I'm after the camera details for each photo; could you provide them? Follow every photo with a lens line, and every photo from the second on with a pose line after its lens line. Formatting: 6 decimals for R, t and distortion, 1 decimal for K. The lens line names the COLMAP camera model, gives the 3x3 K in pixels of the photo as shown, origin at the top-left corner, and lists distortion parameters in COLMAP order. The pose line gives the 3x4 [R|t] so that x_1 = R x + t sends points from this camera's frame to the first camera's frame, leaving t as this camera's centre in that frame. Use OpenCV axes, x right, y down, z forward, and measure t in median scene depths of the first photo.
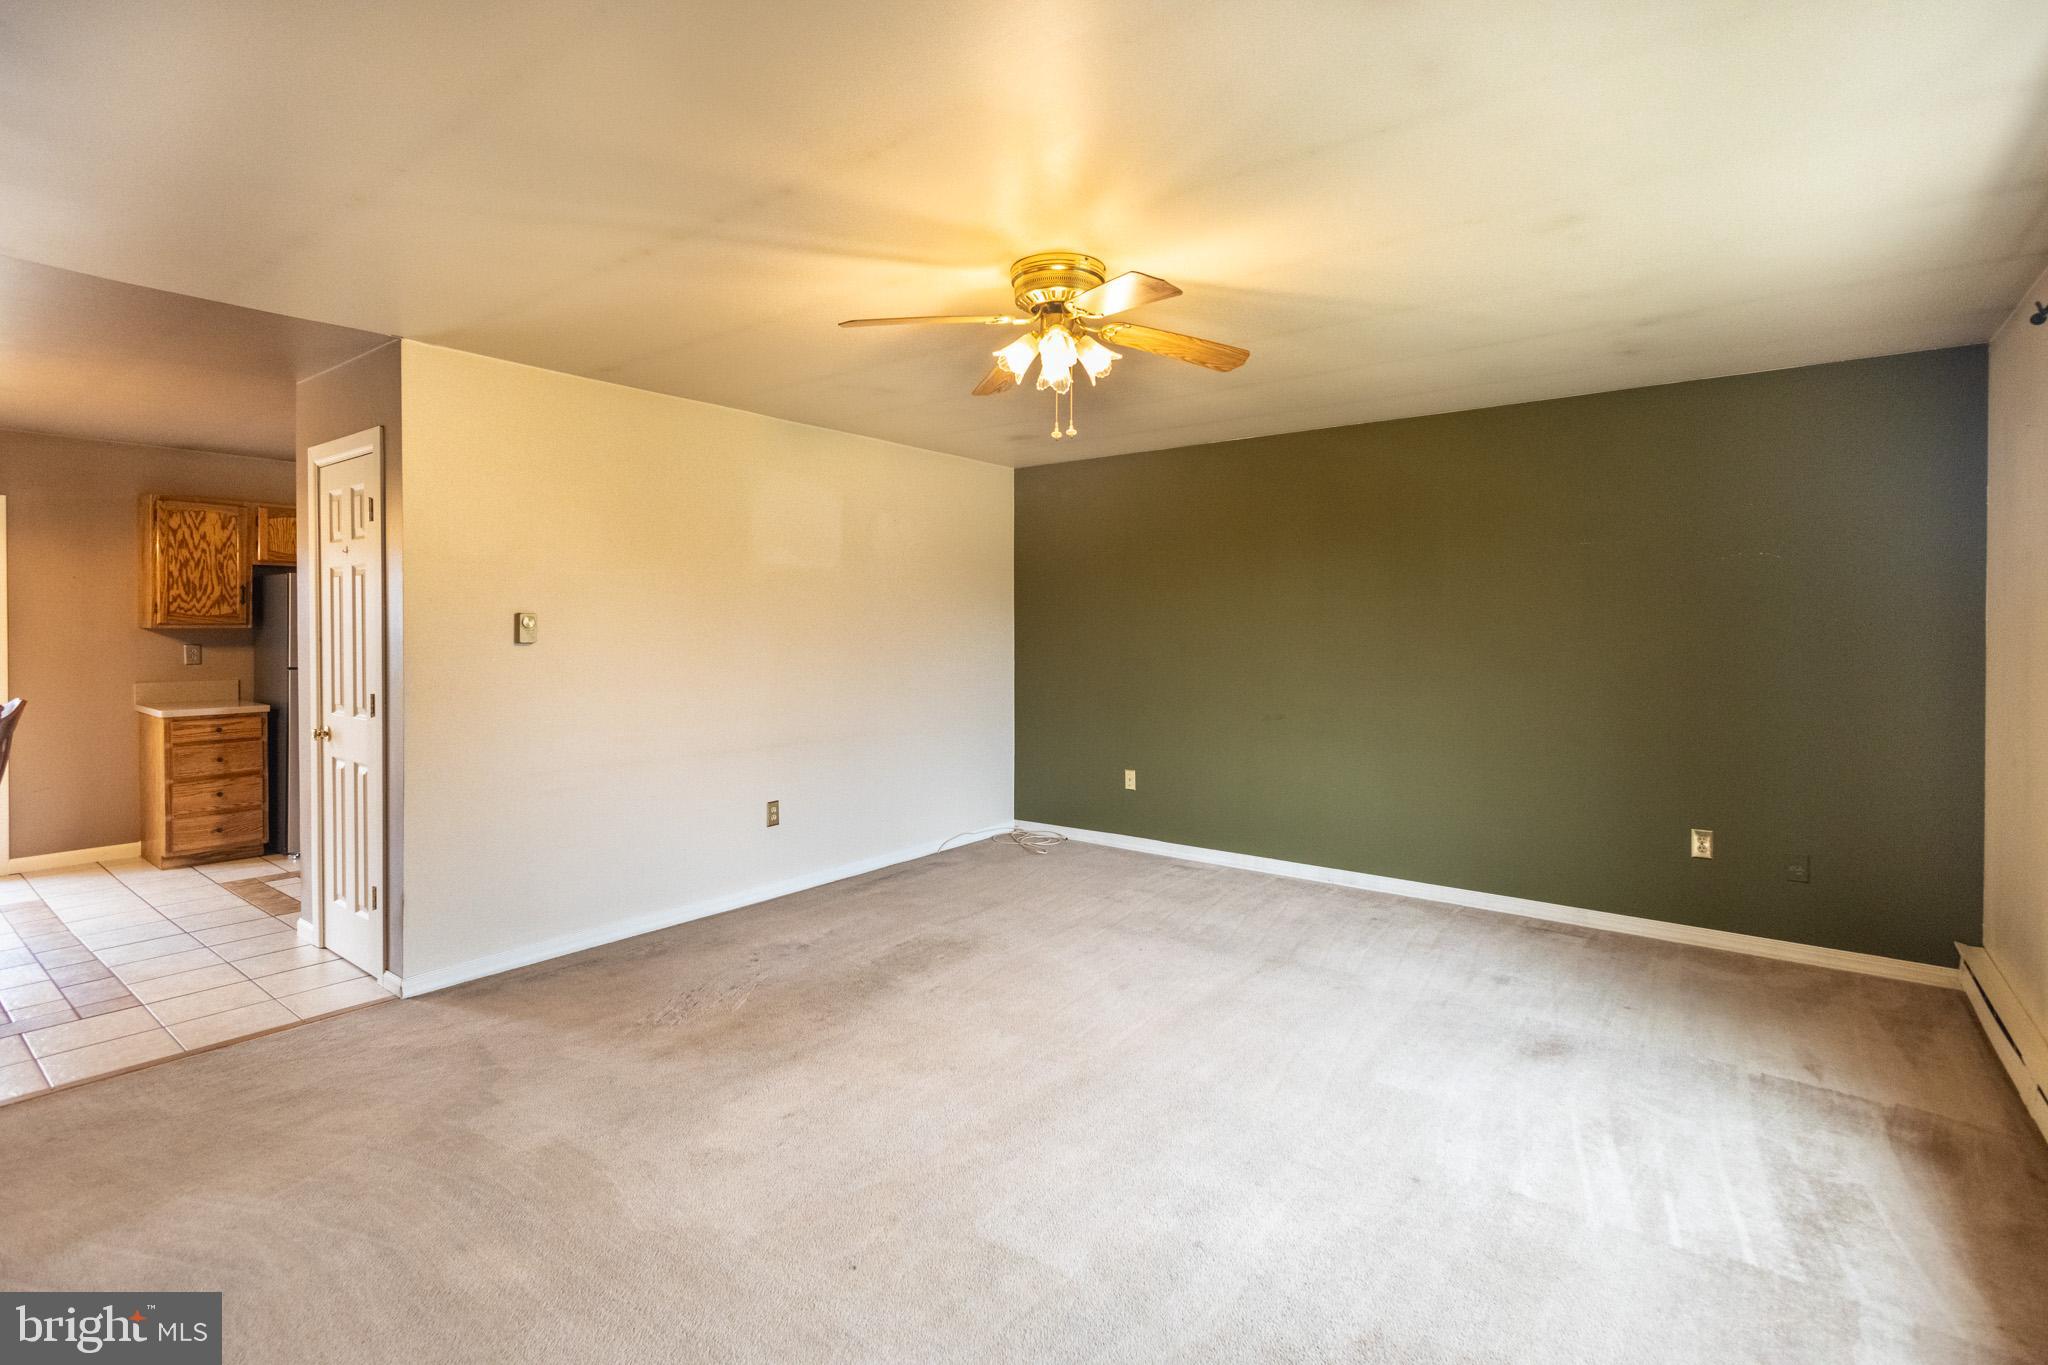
lens RADIAL K [[971.0, 0, 1011.5], [0, 971.0, 625.2], [0, 0, 1]] dist [0.033415, 0.000161]
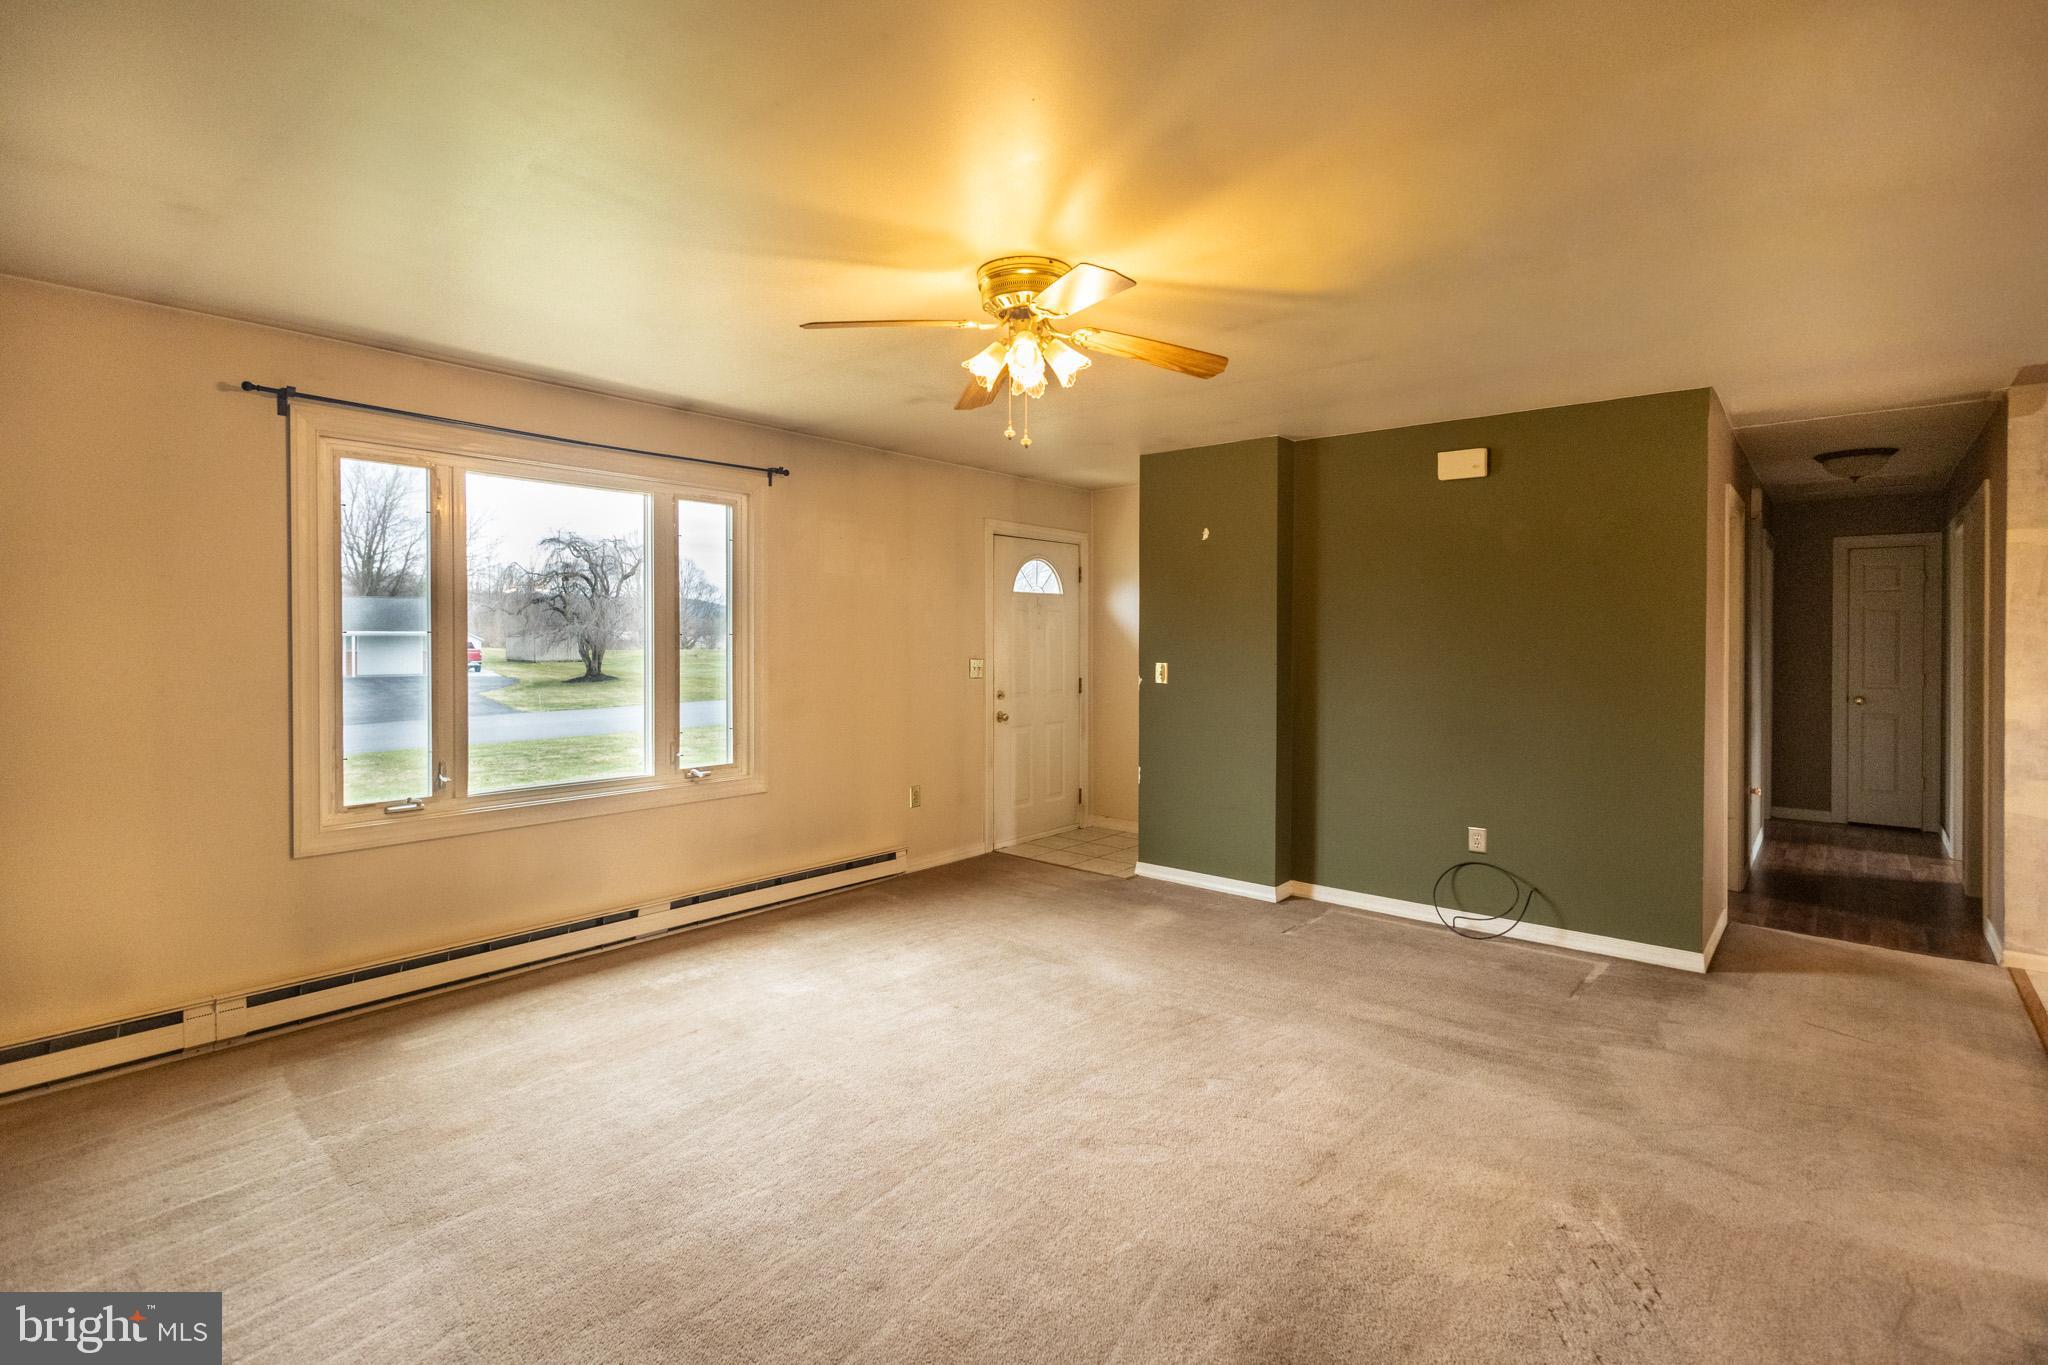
lens RADIAL K [[947.5, 0, 1020.3], [0, 947.5, 647.9], [0, 0, 1]] dist [0.000005, -0.000007]
pose [[-0.998970, -0.003919, 0.045199, 0.010769], [-0.003332, 0.999909, 0.013060, -0.001751], [-0.045246, 0.012896, -0.998893, 1.938588]]
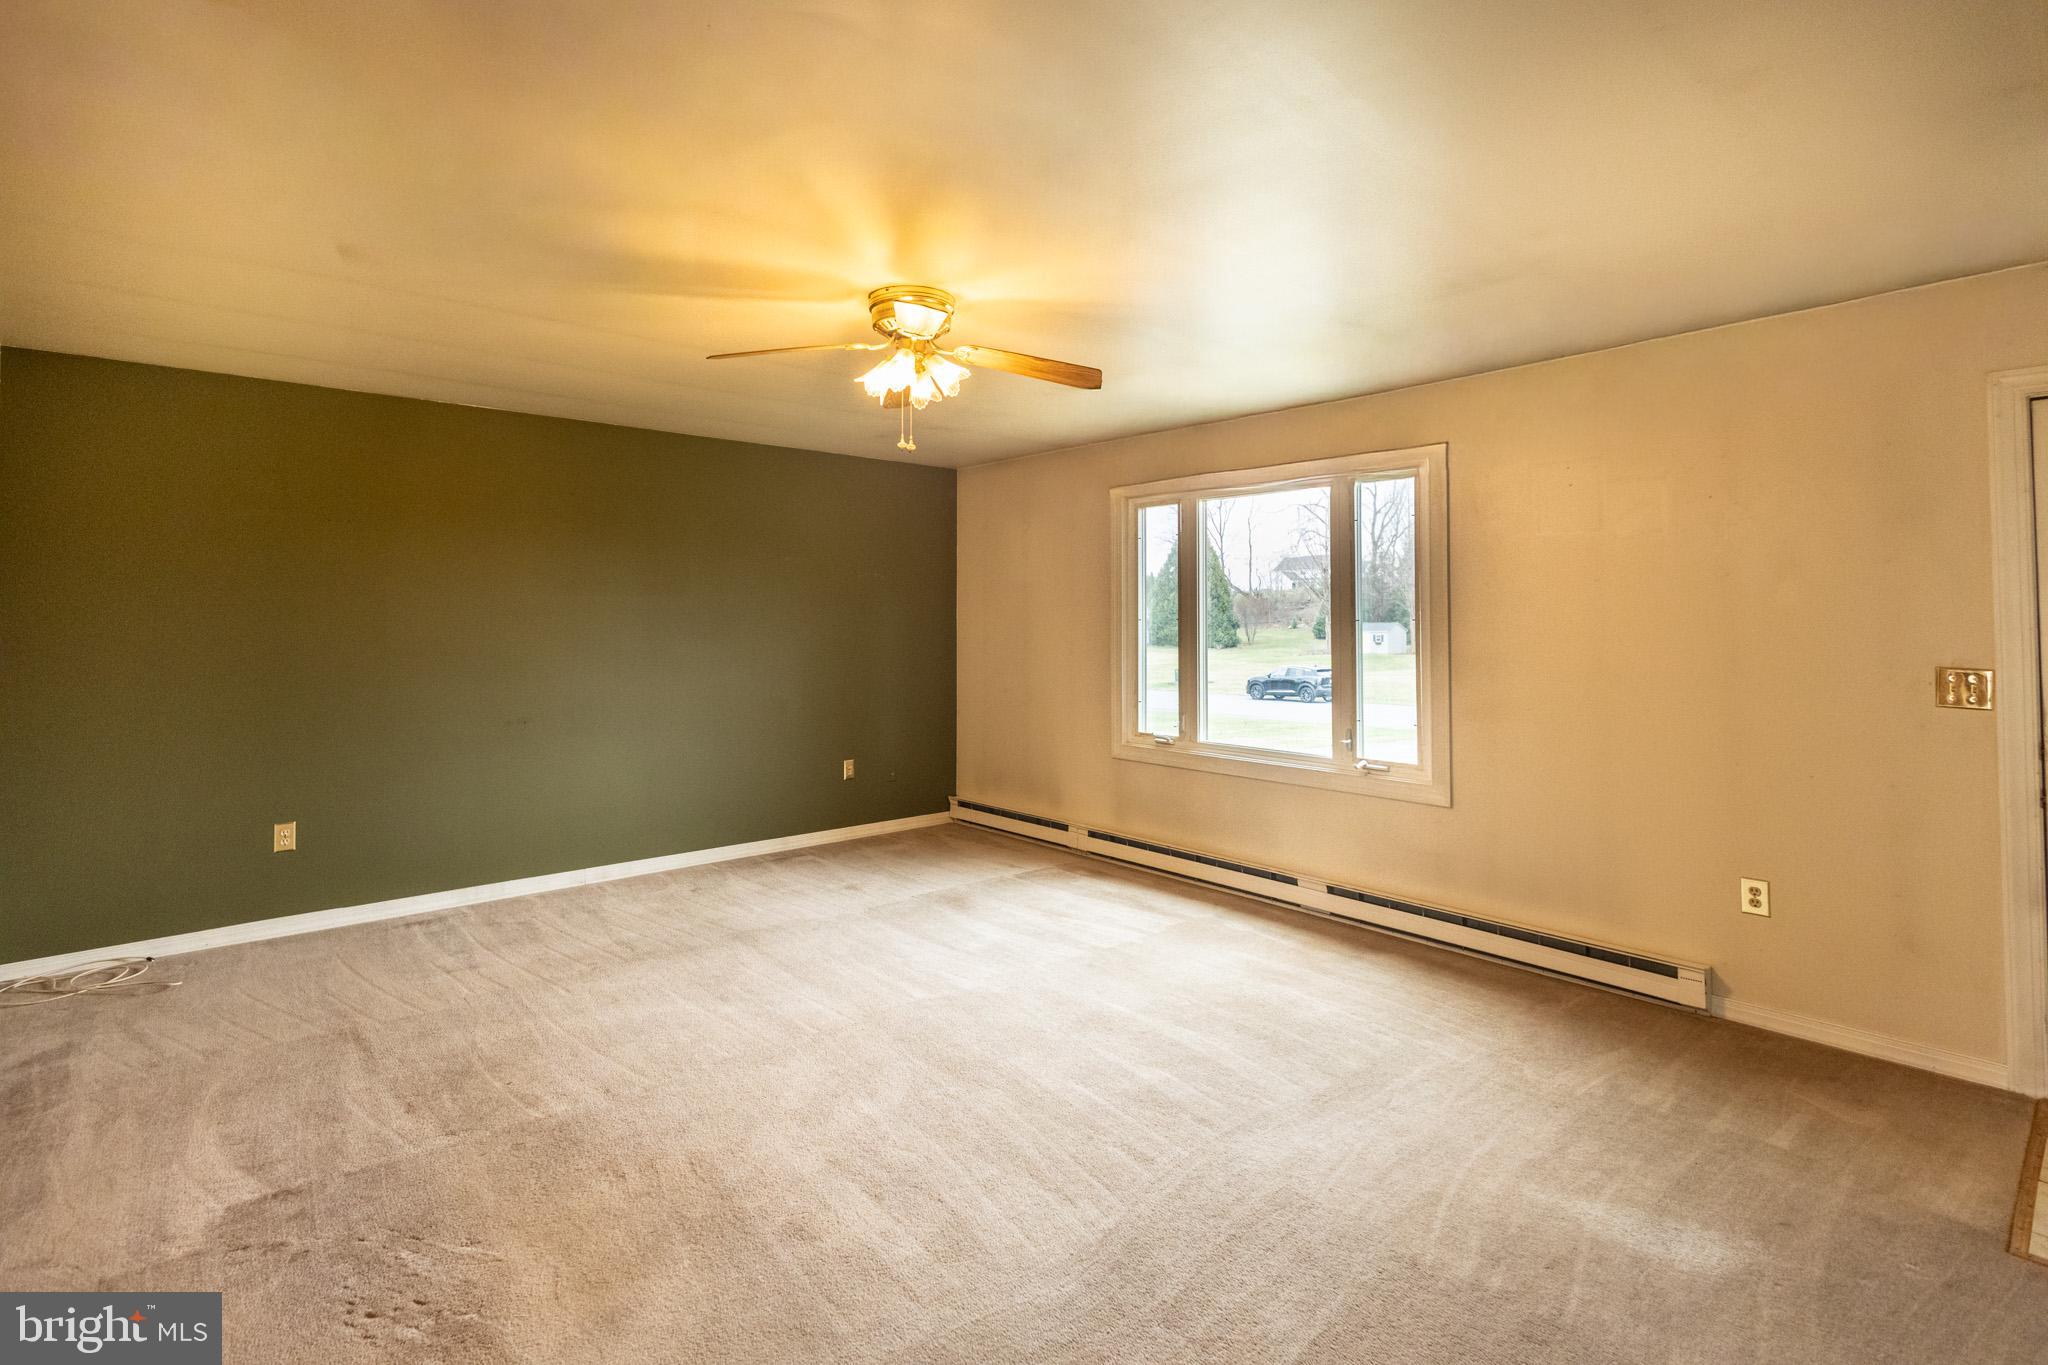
lens RADIAL K [[979.7, 0, 1023.8], [0, 979.7, 601.1], [0, 0, 1]] dist [0.001967, 0.000853]
pose [[0.184341, 0.018631, 0.982686, -0.994363], [0.001606, 0.999813, -0.019257, -0.002826], [-0.982861, 0.005128, 0.184276, 0.671191]]
